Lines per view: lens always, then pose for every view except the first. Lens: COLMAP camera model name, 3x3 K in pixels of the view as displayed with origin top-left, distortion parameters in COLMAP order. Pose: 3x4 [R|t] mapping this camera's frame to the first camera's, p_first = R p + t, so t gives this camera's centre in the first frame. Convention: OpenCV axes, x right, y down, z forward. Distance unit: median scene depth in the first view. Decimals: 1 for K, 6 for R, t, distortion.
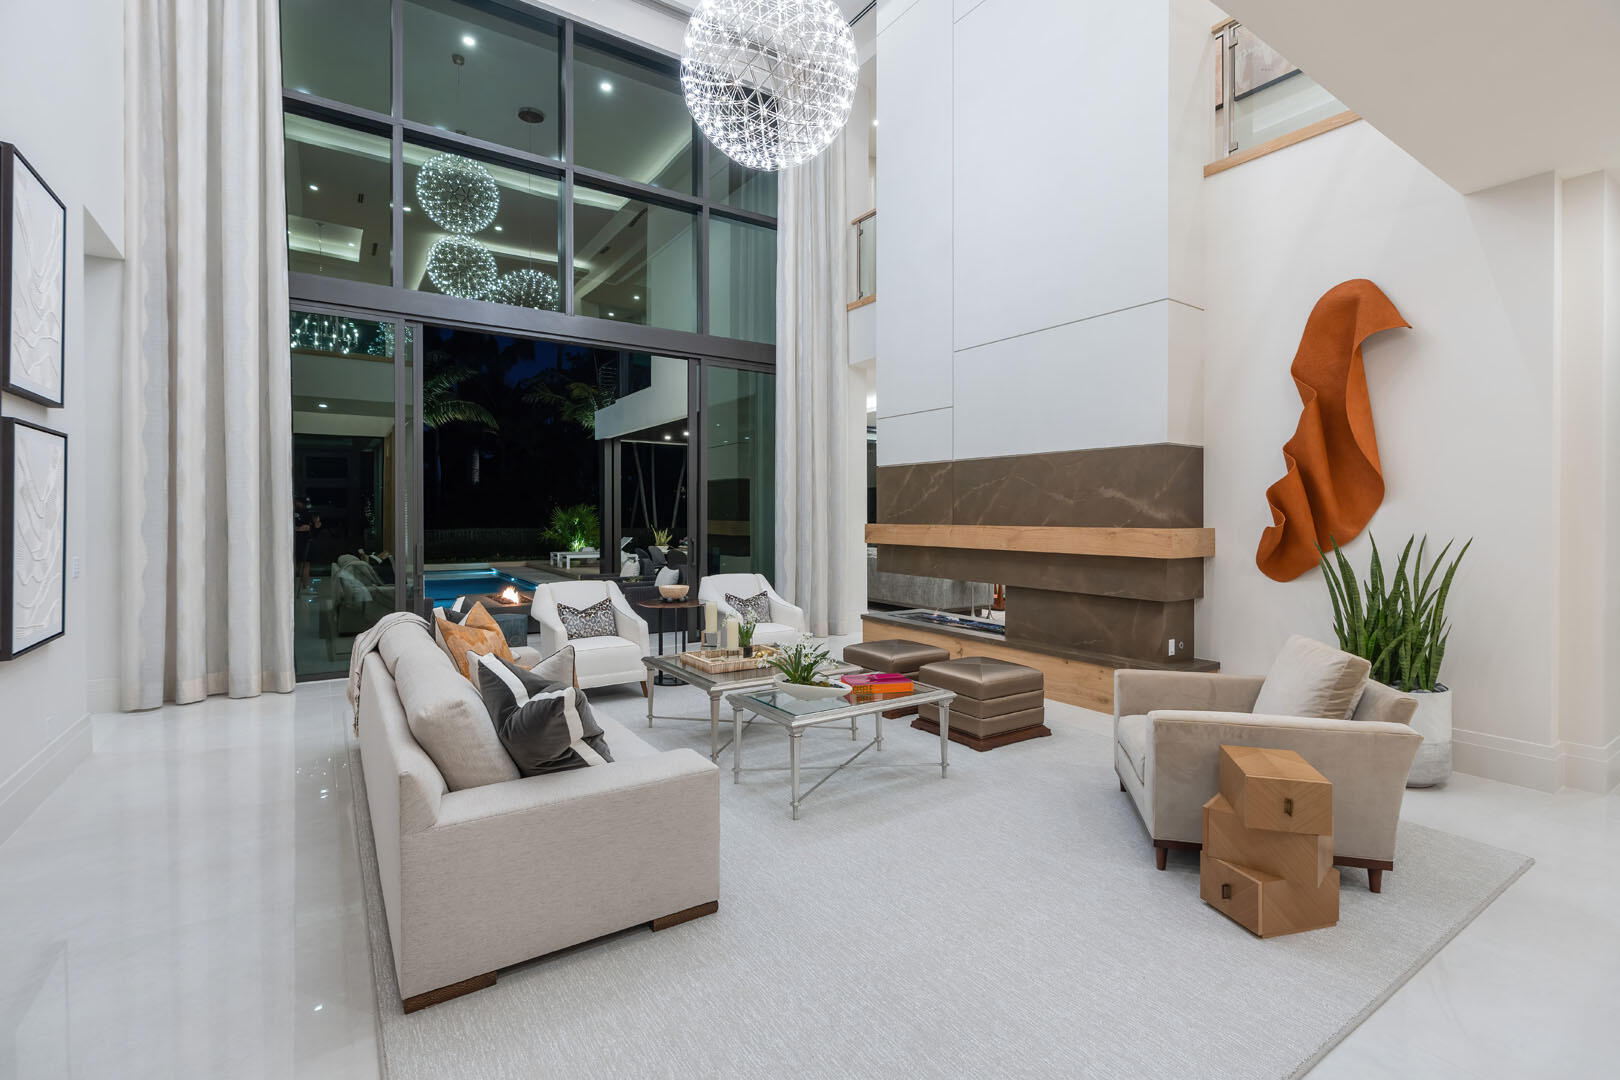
lens RADIAL K [[742.6, 0, 817.2], [0, 742.6, 534.4], [0, 0, 1]] dist [-0.001364, 0.000291]
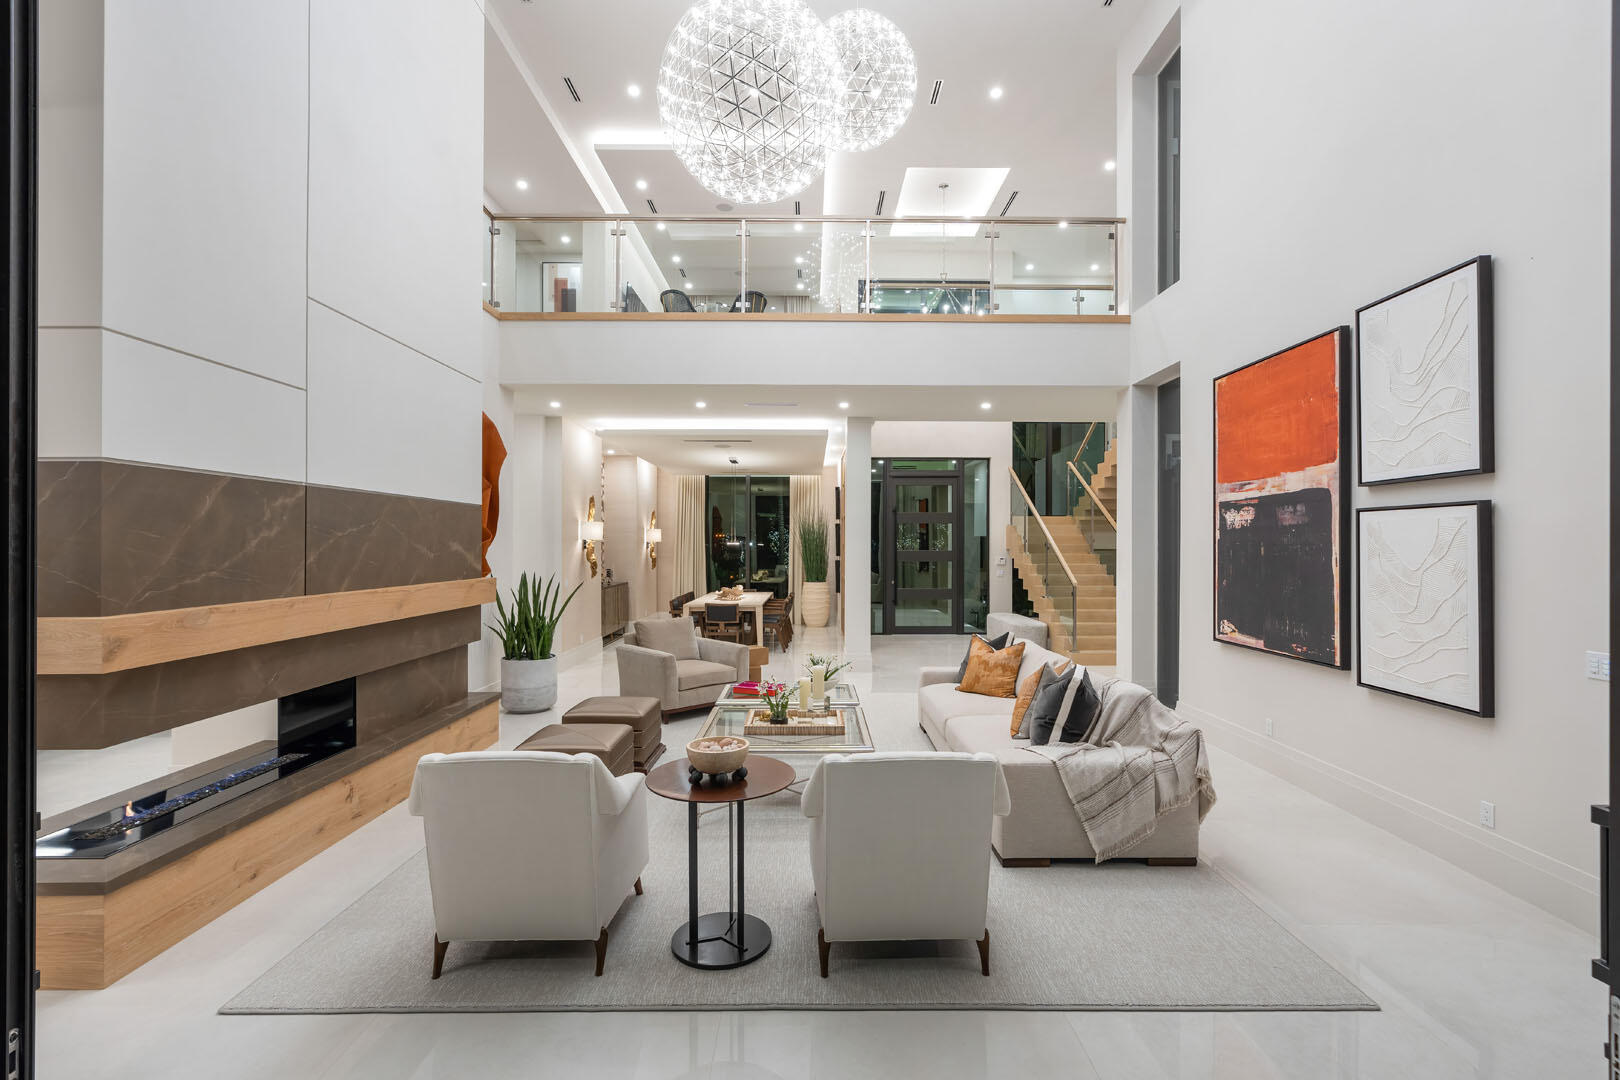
lens RADIAL K [[742.6, 0, 809.2], [0, 742.6, 539.8], [0, 0, 1]] dist [-0.001364, 0.000291]
pose [[-0.825879, -0.001484, 0.563845, -0.201667], [0.010139, 0.999796, 0.017482, -0.027088], [-0.563756, 0.020155, -0.825696, 0.545442]]
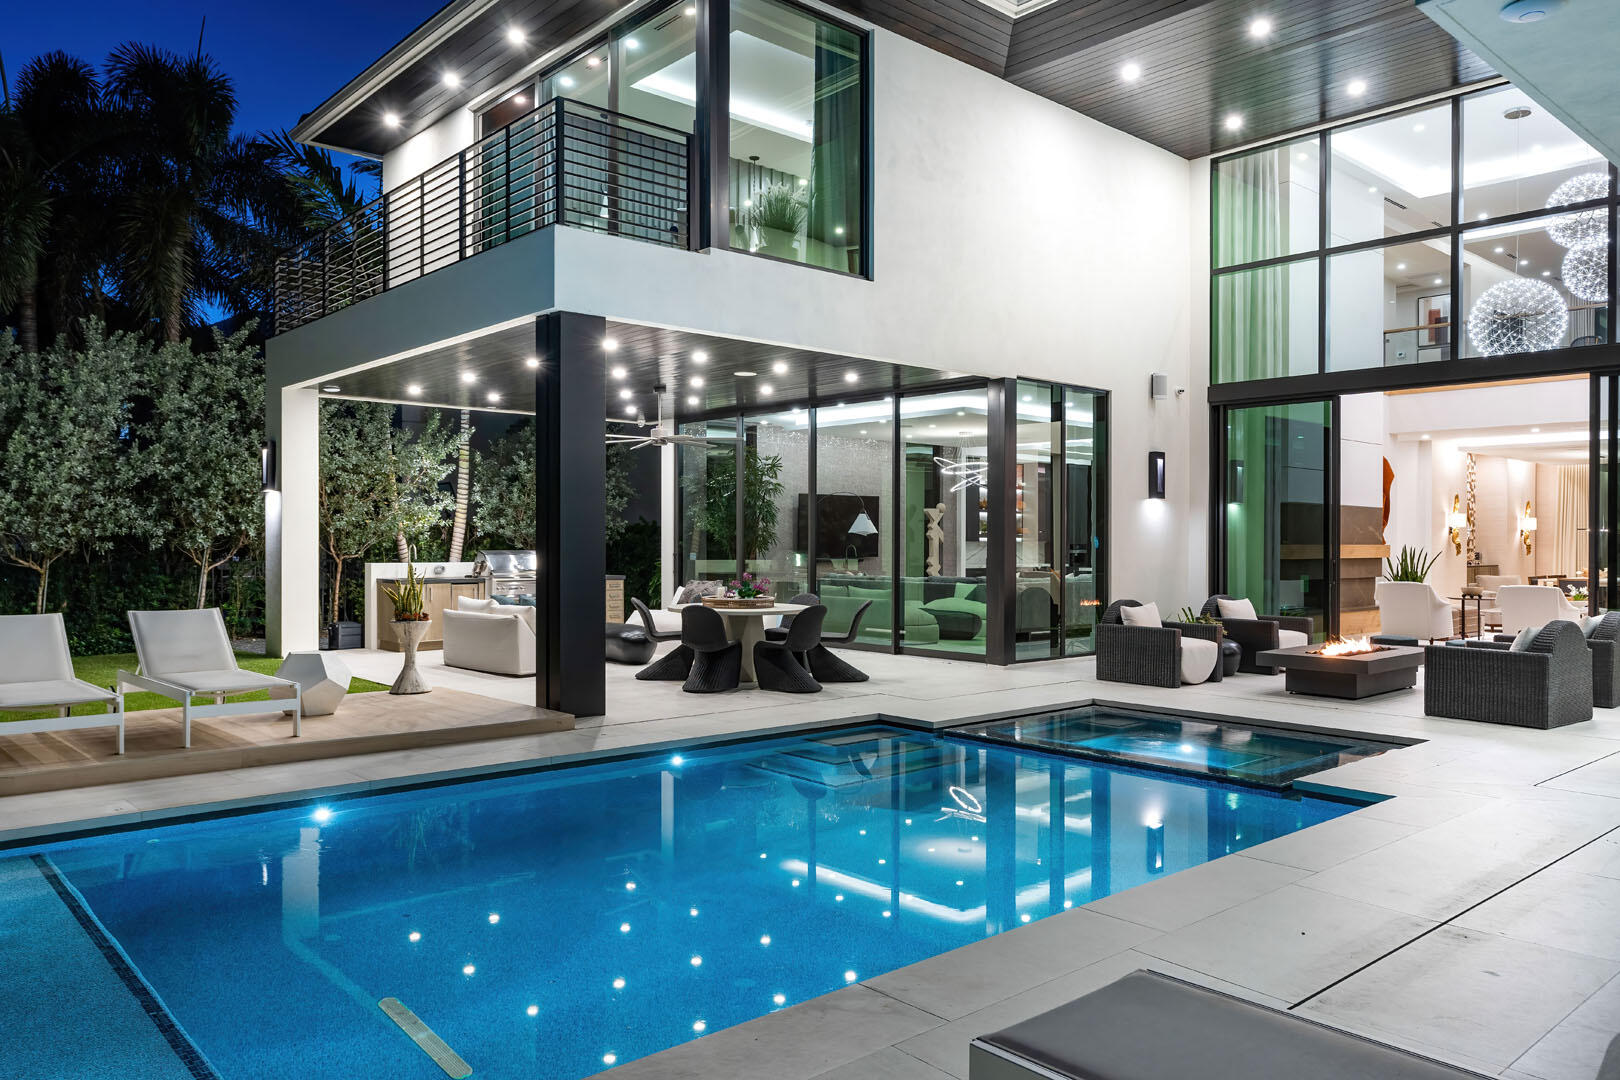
lens RADIAL K [[1155.3, 0, 814.4], [0, 1155.3, 539.5], [0, 0, 1]] dist [0.009010, 0.001436]
pose [[-0.143177, -0.003171, 0.989692, -0.899468], [0.019789, 0.999786, 0.006066, -0.025959], [-0.989499, 0.020453, -0.143084, 1.044760]]
